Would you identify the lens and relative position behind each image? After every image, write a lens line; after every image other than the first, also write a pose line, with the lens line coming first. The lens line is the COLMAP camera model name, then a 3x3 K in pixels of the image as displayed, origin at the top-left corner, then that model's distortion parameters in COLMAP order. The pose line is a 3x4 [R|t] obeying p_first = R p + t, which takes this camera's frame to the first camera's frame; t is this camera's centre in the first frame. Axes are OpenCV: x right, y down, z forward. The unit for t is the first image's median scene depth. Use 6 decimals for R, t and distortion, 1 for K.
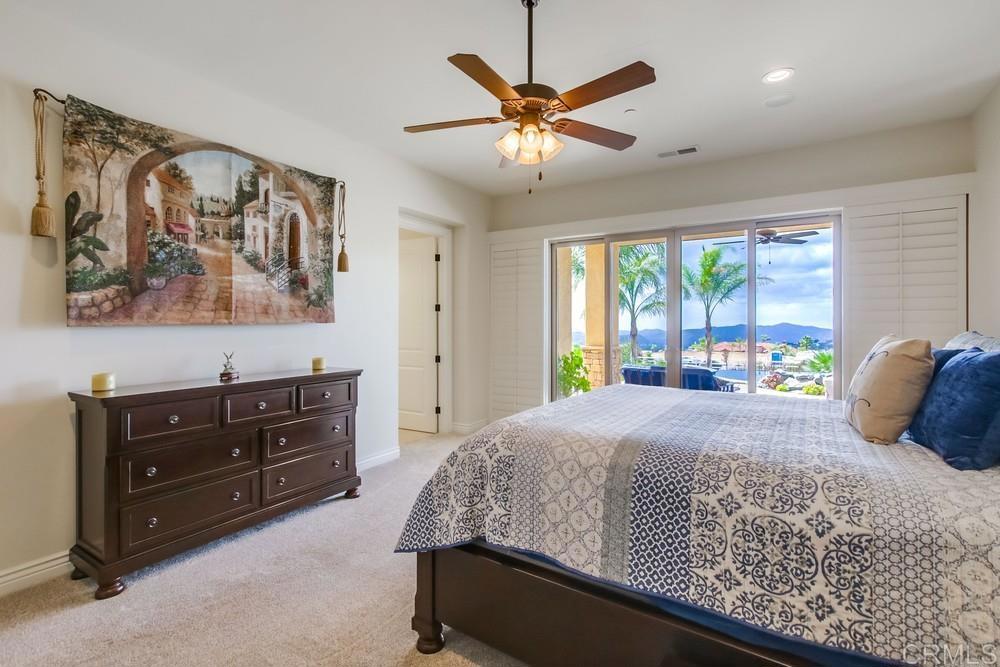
lens RADIAL K [[457.7, 0, 496.5], [0, 457.7, 324.8], [0, 0, 1]] dist [0.003449, 0.000660]
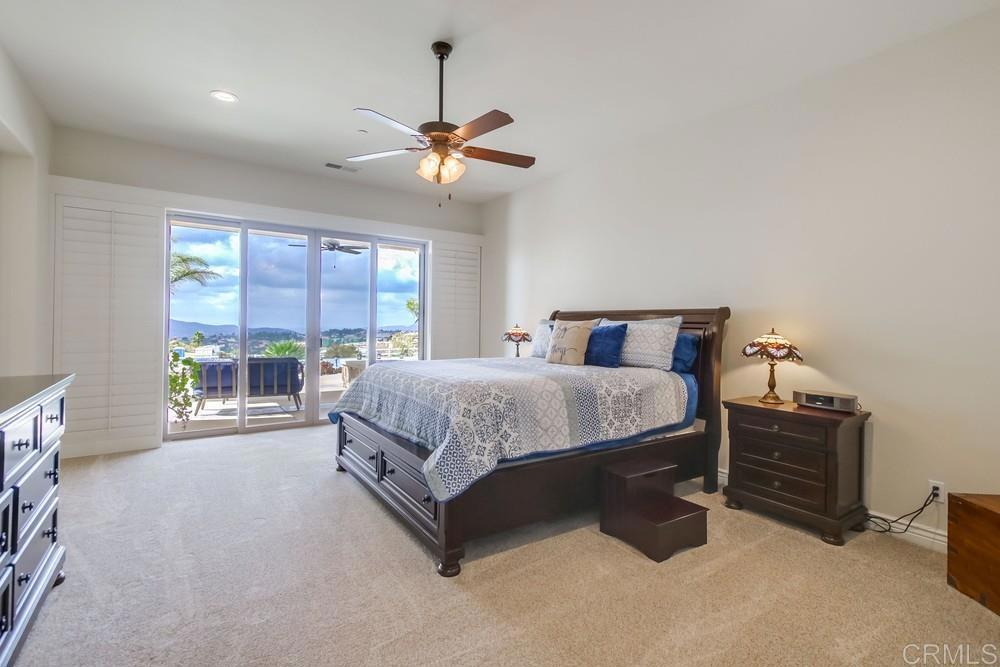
lens RADIAL K [[457.7, 0, 496.5], [0, 457.7, 324.8], [0, 0, 1]] dist [0.003449, 0.000660]
pose [[0.400508, 0.004165, 0.916284, -1.571060], [-0.008191, 0.999966, -0.000965, 0.060753], [-0.916257, -0.007119, 0.400528, 0.531516]]
